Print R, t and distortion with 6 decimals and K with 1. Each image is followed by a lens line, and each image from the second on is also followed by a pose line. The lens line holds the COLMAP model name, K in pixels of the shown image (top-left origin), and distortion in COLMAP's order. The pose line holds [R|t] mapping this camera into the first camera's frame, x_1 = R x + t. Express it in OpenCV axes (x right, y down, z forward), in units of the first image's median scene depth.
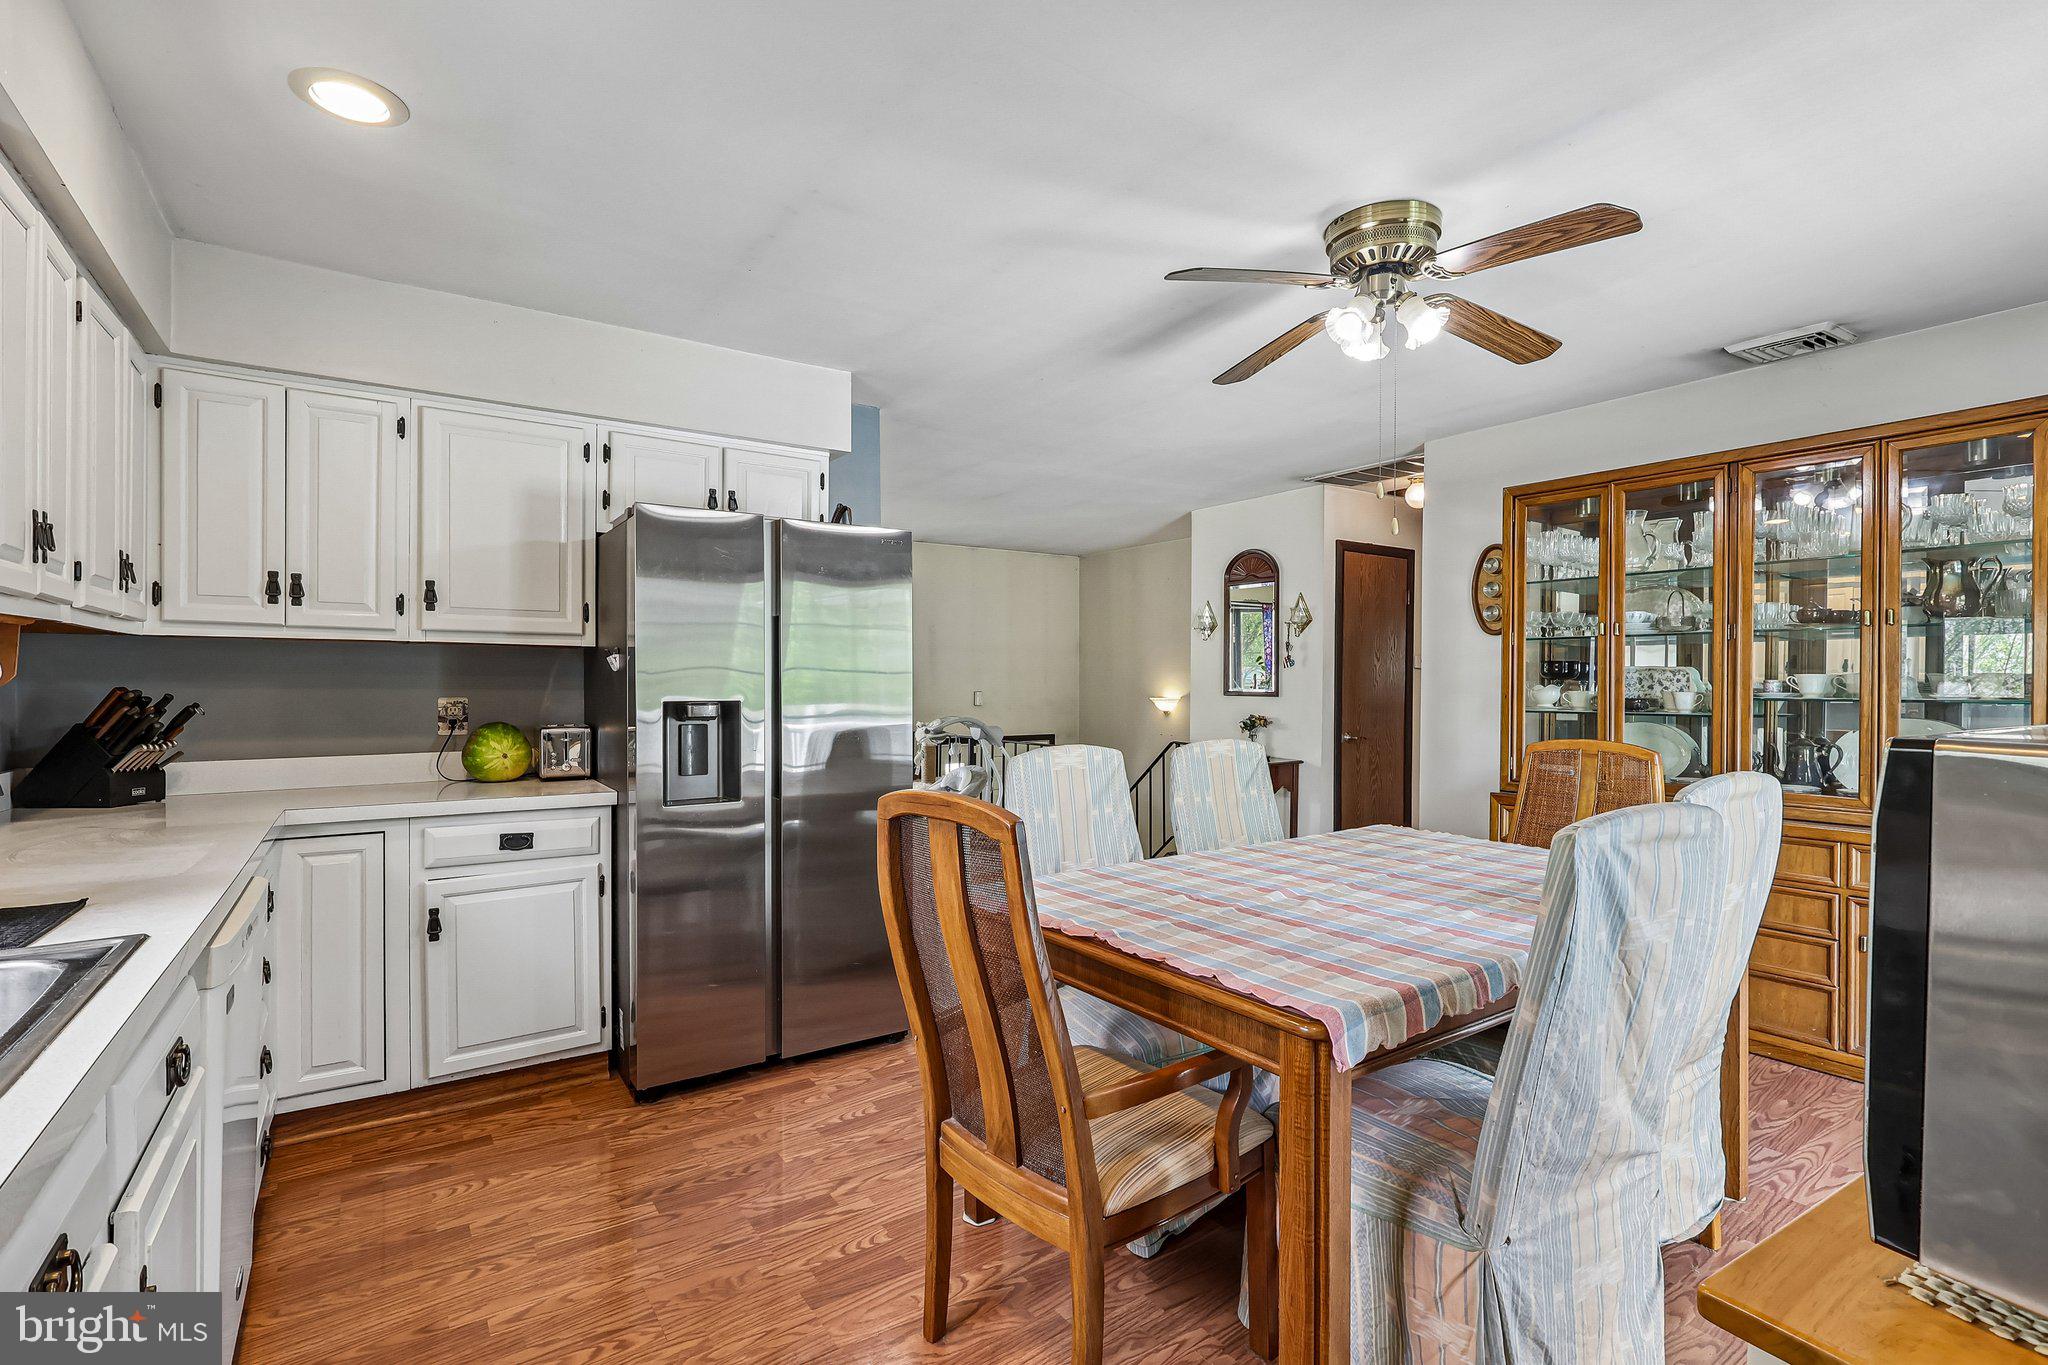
lens RADIAL K [[955.8, 0, 1022.7], [0, 955.8, 684.8], [0, 0, 1]] dist [-0.002003, -0.000569]
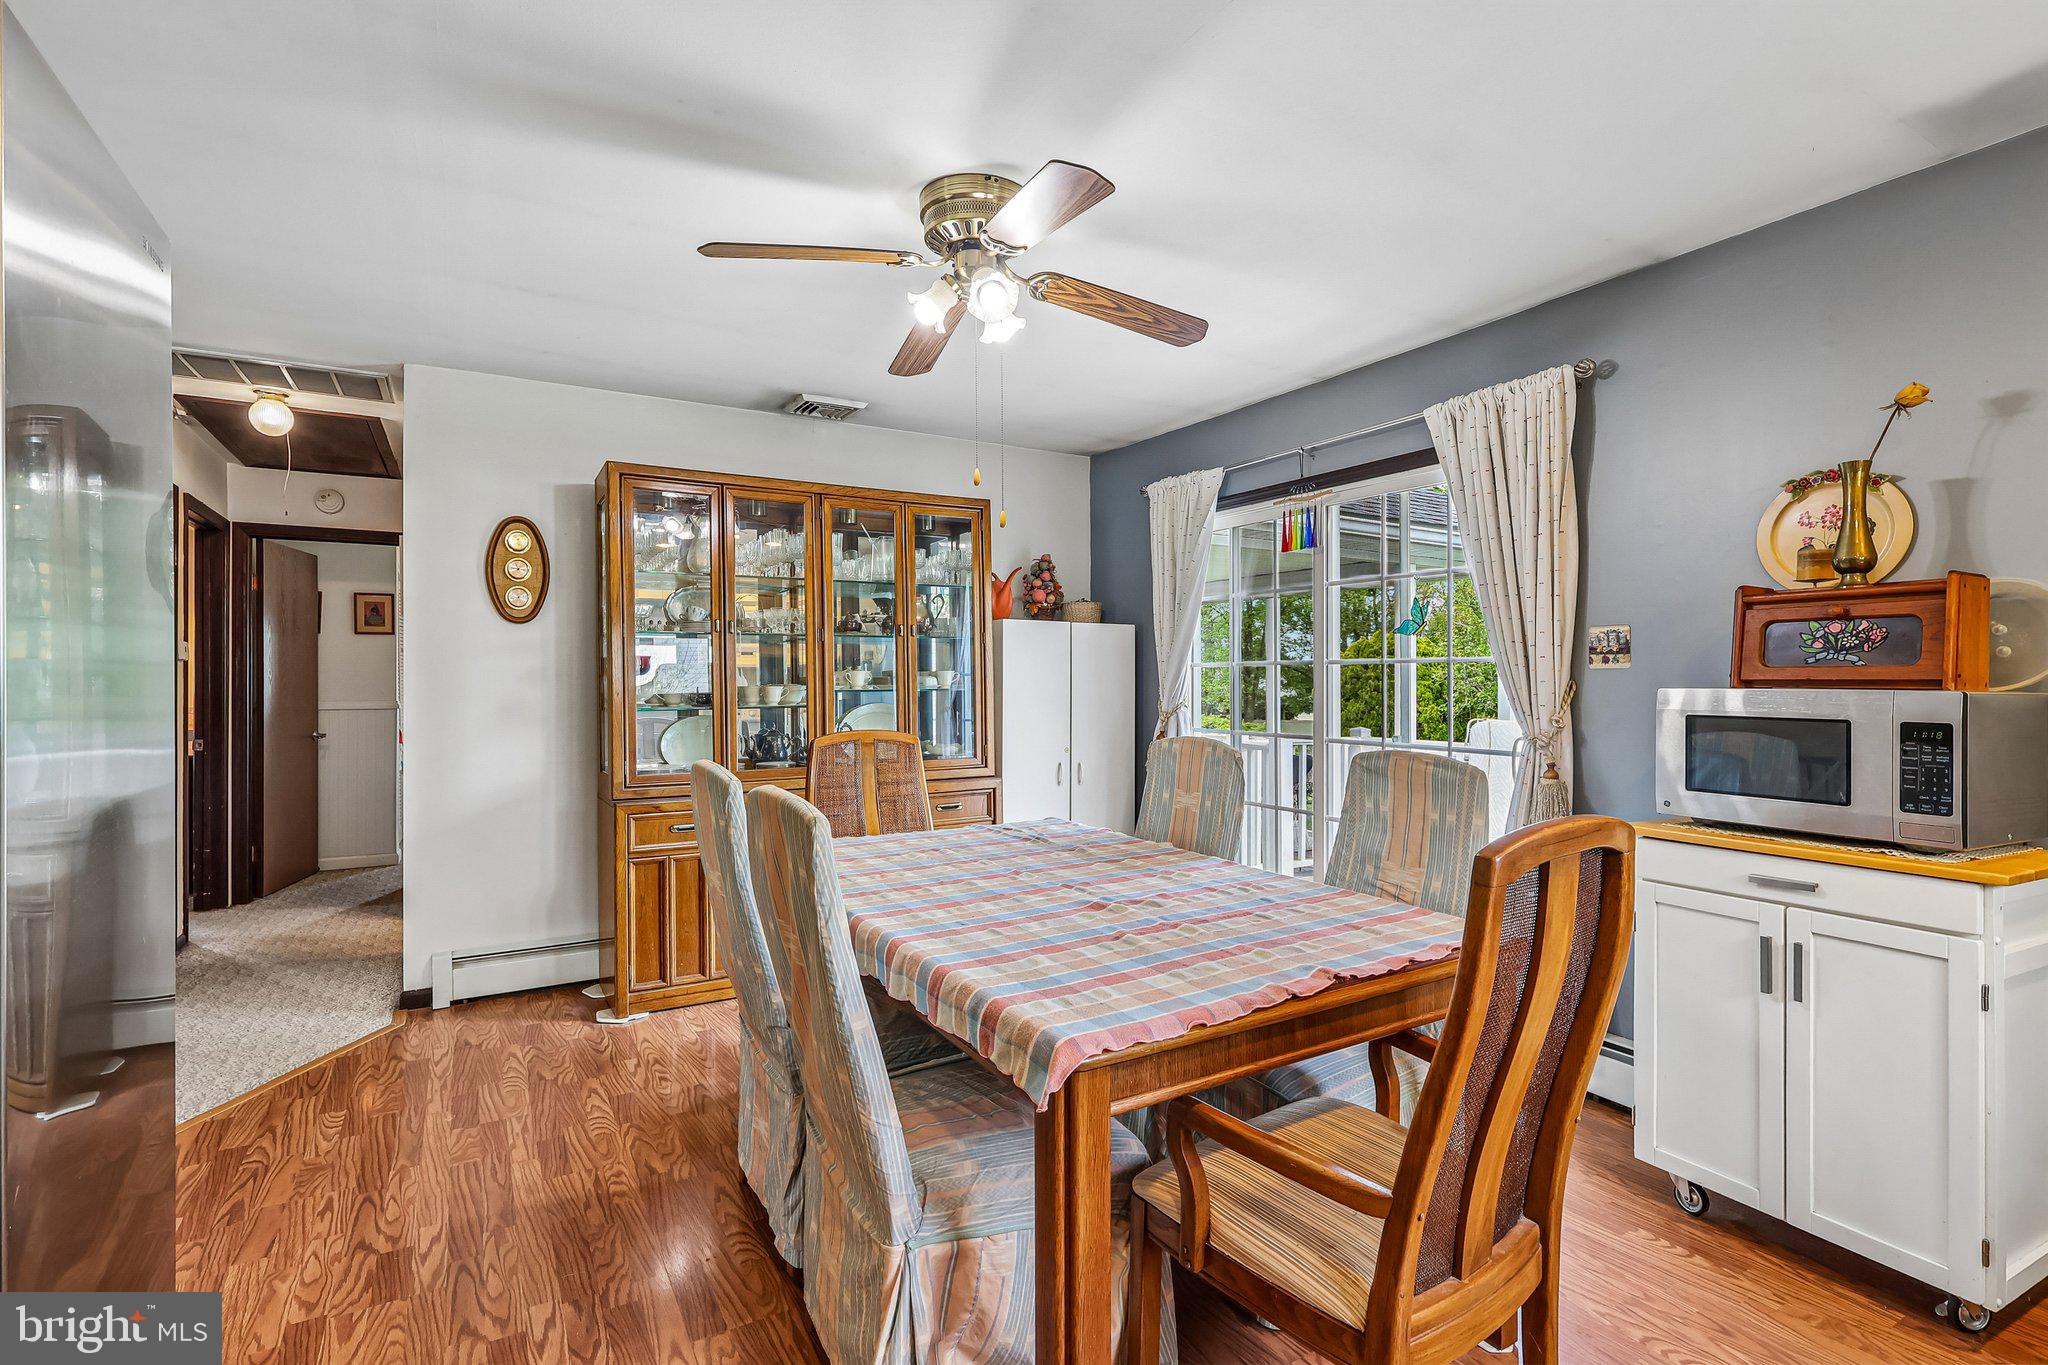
lens RADIAL K [[955.8, 0, 1023.1], [0, 955.8, 683.5], [0, 0, 1]] dist [-0.002003, -0.000569]
pose [[0.080984, -0.000835, 0.996715, -0.442192], [0.003812, 0.999993, 0.000528, 0.002603], [-0.996708, 0.003757, 0.080986, 0.685842]]
